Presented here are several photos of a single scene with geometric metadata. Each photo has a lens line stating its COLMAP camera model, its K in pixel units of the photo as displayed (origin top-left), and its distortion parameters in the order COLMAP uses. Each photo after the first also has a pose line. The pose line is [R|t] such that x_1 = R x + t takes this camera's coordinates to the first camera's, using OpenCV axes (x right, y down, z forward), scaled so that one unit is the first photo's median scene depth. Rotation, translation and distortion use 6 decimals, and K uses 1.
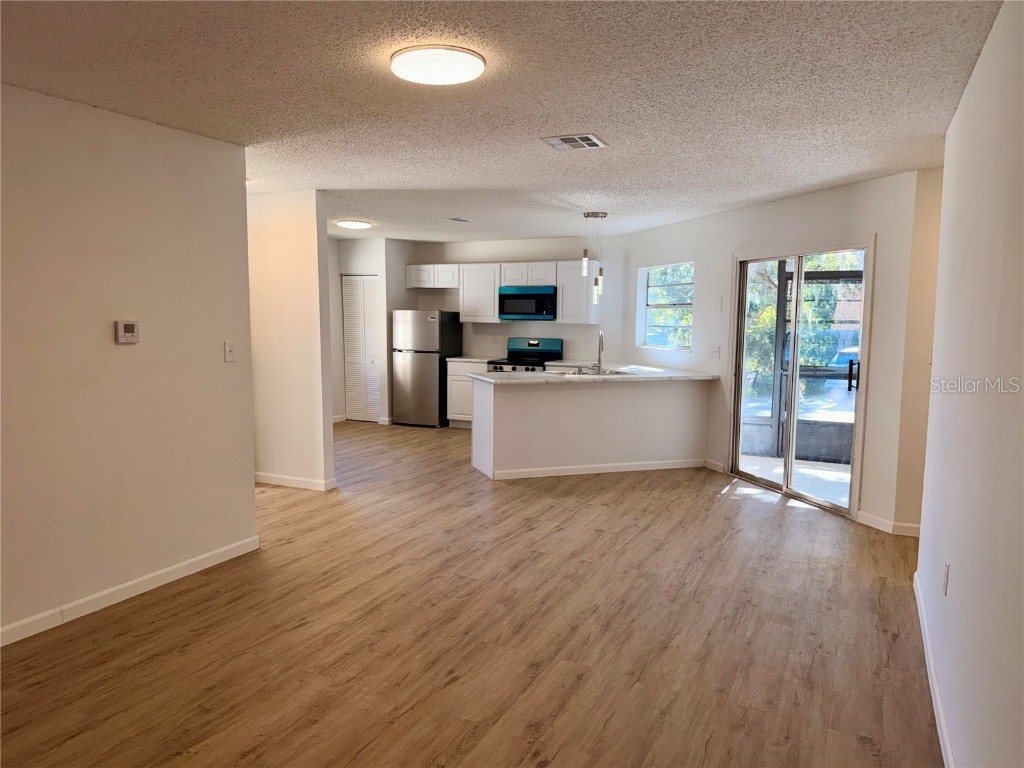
lens RADIAL K [[720.9, 0, 506.2], [0, 720.9, 382.2], [0, 0, 1]] dist [0.052664, -0.074998]
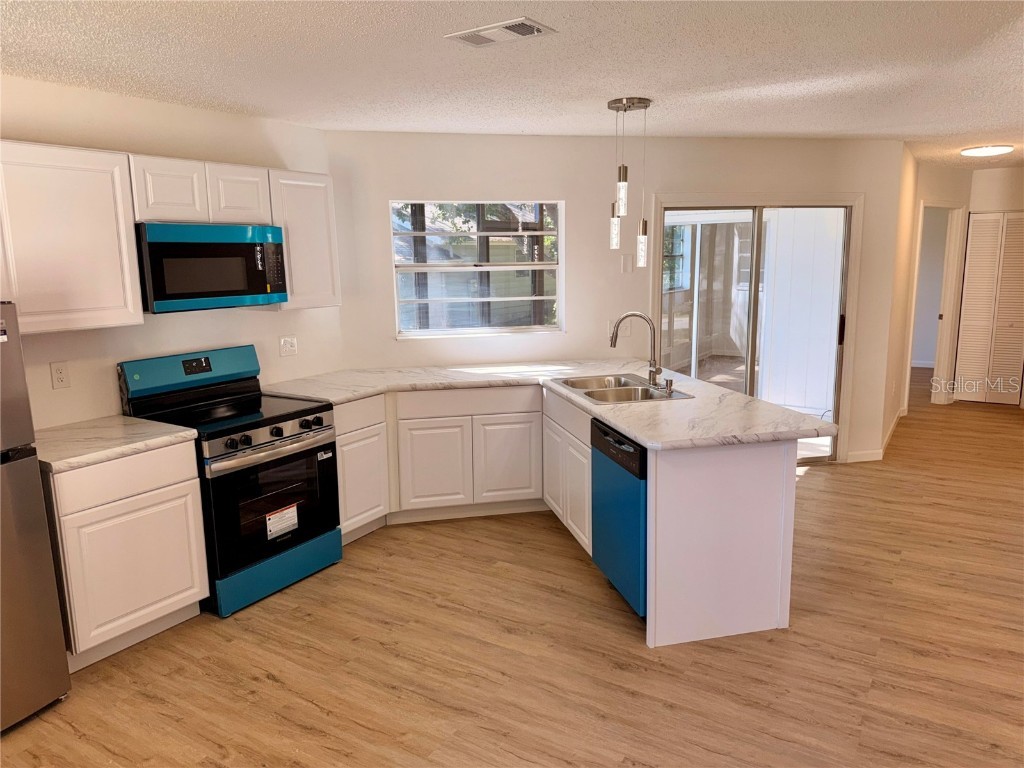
lens RADIAL K [[720.9, 0, 514.6], [0, 720.9, 381.2], [0, 0, 1]] dist [0.052664, -0.074998]
pose [[0.101979, -0.183522, 0.977712, -0.363943], [0.109048, 0.978975, 0.172385, -0.101050], [-0.988792, 0.089038, 0.119848, 0.811217]]
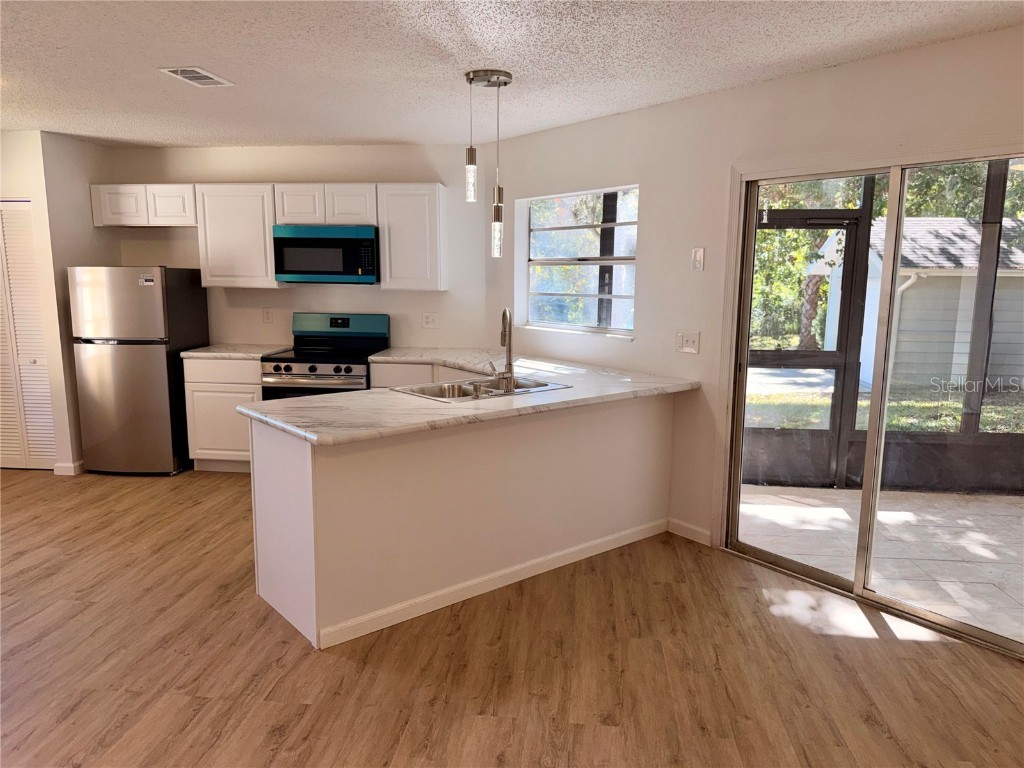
lens RADIAL K [[720.9, 0, 511.7], [0, 720.9, 389.6], [0, 0, 1]] dist [0.052664, -0.074998]
pose [[0.939498, -0.057832, 0.337637, -0.035575], [0.033079, 0.996356, 0.078614, -0.042315], [-0.340953, -0.062689, 0.937988, 0.395799]]
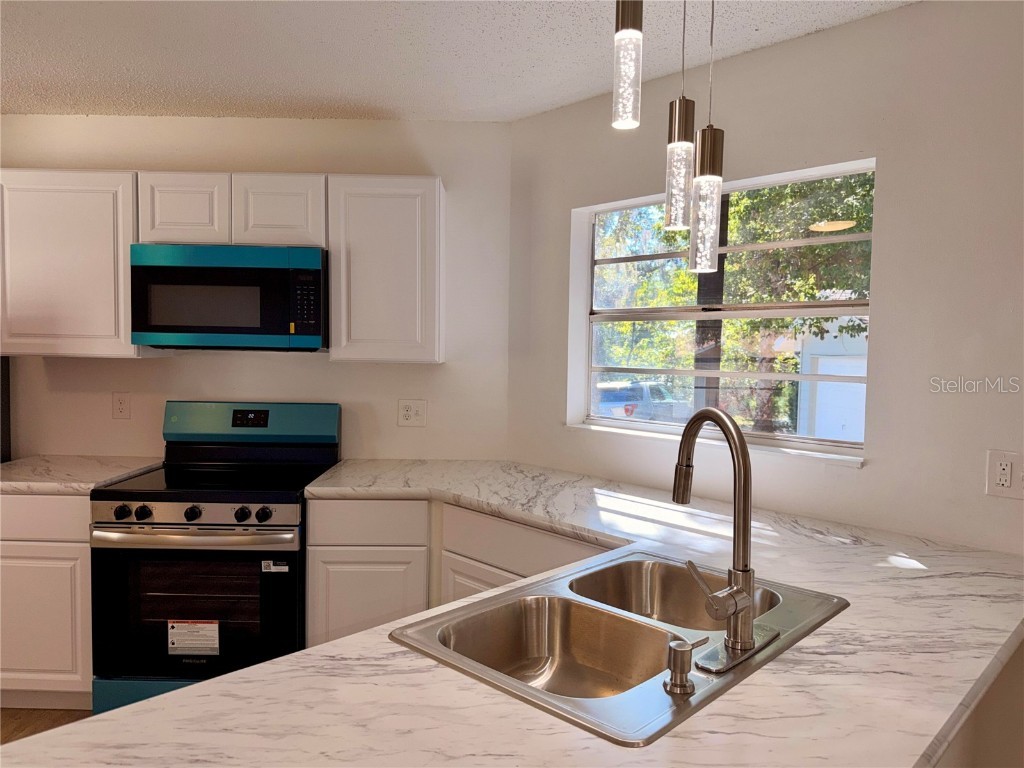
lens RADIAL K [[720.9, 0, 509.8], [0, 720.9, 386.0], [0, 0, 1]] dist [0.052664, -0.074998]
pose [[0.895356, -0.017205, 0.445018, -0.004679], [0.031904, 0.999164, -0.025559, -0.058871], [-0.444206, 0.037082, 0.895157, 0.666500]]
